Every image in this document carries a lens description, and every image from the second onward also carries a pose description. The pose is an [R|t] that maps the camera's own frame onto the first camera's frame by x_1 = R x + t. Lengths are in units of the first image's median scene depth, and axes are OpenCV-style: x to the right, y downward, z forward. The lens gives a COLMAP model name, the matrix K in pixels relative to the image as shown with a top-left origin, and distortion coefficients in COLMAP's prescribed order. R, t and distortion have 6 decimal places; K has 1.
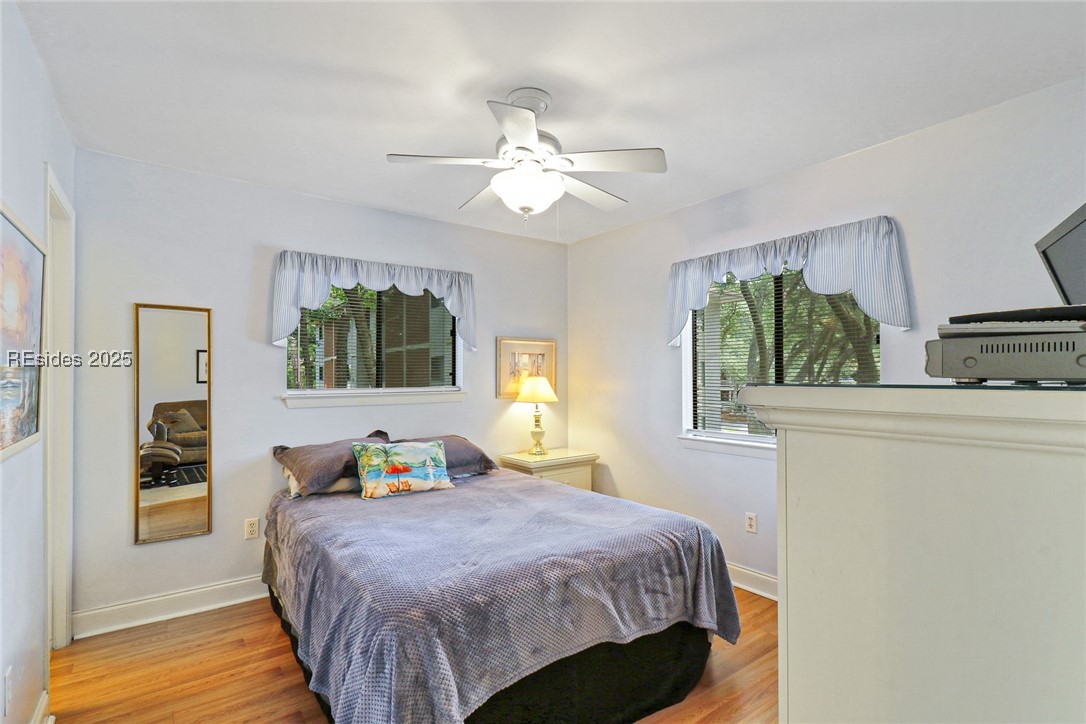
lens RADIAL K [[511.1, 0, 538.5], [0, 511.1, 377.7], [0, 0, 1]] dist [0.010338, -0.005254]
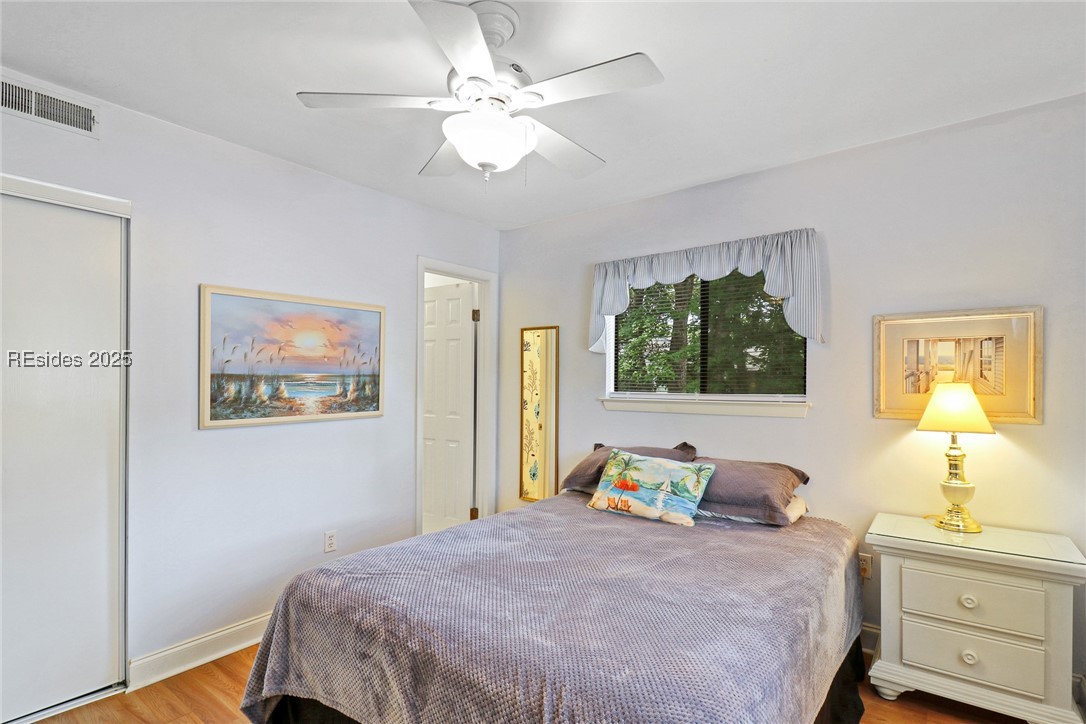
lens RADIAL K [[511.1, 0, 549.5], [0, 511.1, 377.1], [0, 0, 1]] dist [0.010338, -0.005254]
pose [[0.283530, -0.002375, -0.958960, 0.471680], [-0.006632, 0.999968, -0.004438, -0.002913], [0.958940, 0.007618, 0.283505, 0.544869]]
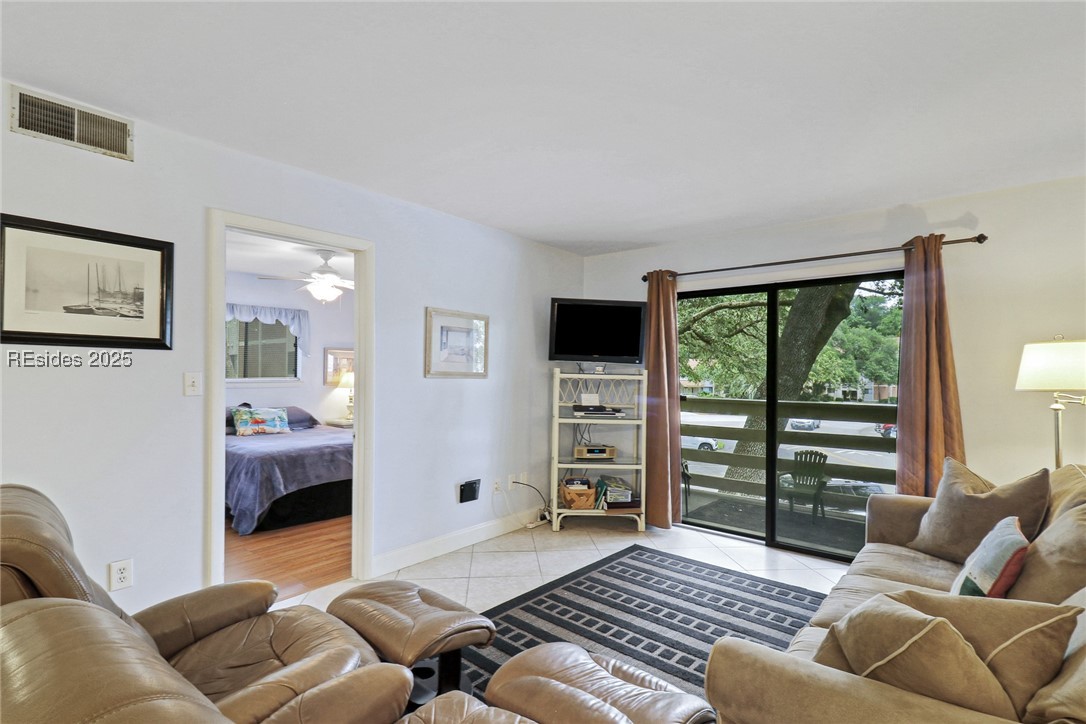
lens RADIAL K [[511.1, 0, 541.8], [0, 511.1, 366.2], [0, 0, 1]] dist [0.010338, -0.005254]
pose [[0.968894, 0.013013, 0.247133, 0.228576], [-0.009752, 0.999849, -0.014414, -0.004294], [-0.247283, 0.011556, 0.968874, -0.929243]]
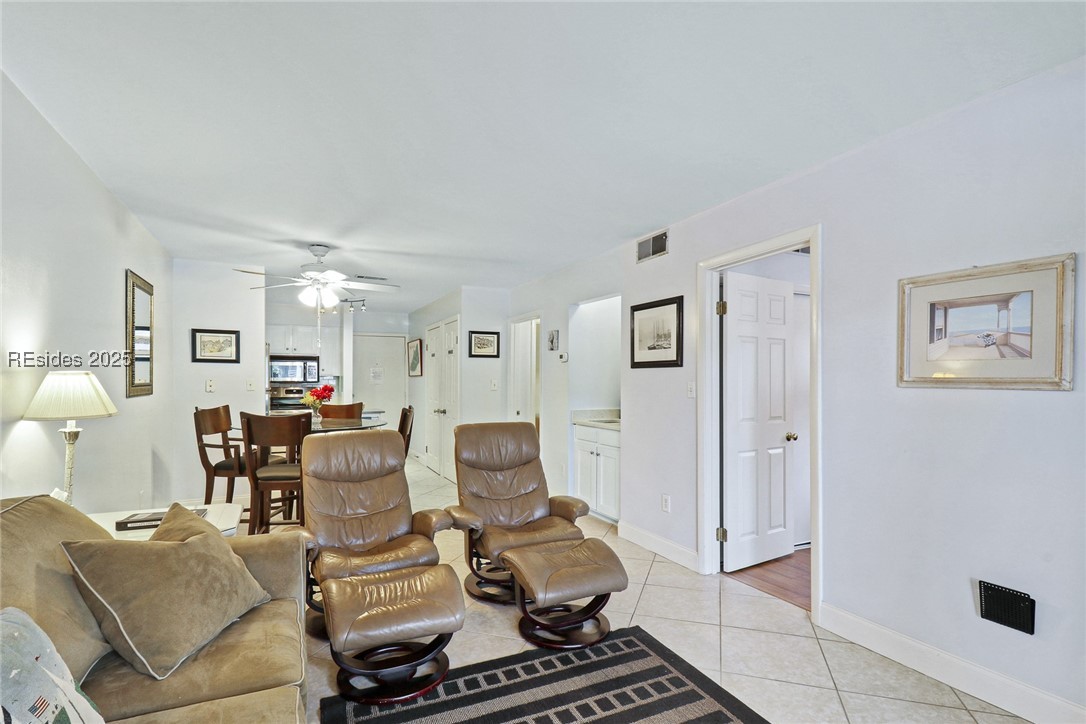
lens RADIAL K [[511.1, 0, 536.2], [0, 511.1, 388.0], [0, 0, 1]] dist [0.010338, -0.005254]
pose [[-0.180583, 0.013801, -0.983463, 1.025904], [-0.000443, 0.999900, 0.014113, -0.002003], [0.983560, 0.002984, -0.180559, -0.222658]]
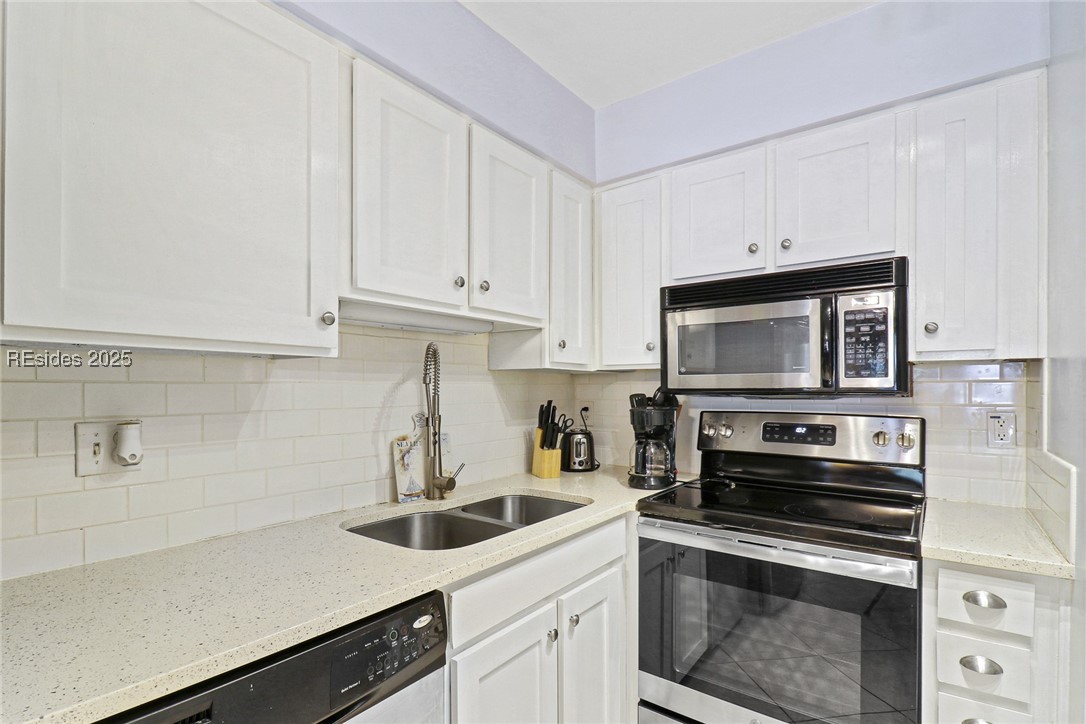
lens RADIAL K [[511.1, 0, 571.1], [0, 511.1, 410.4], [0, 0, 1]] dist [0.010338, -0.005254]
pose [[-0.954011, 0.018476, -0.299201, -0.706592], [0.005791, 0.999048, 0.043227, -0.002094], [0.299715, 0.039506, -0.953211, -1.293671]]
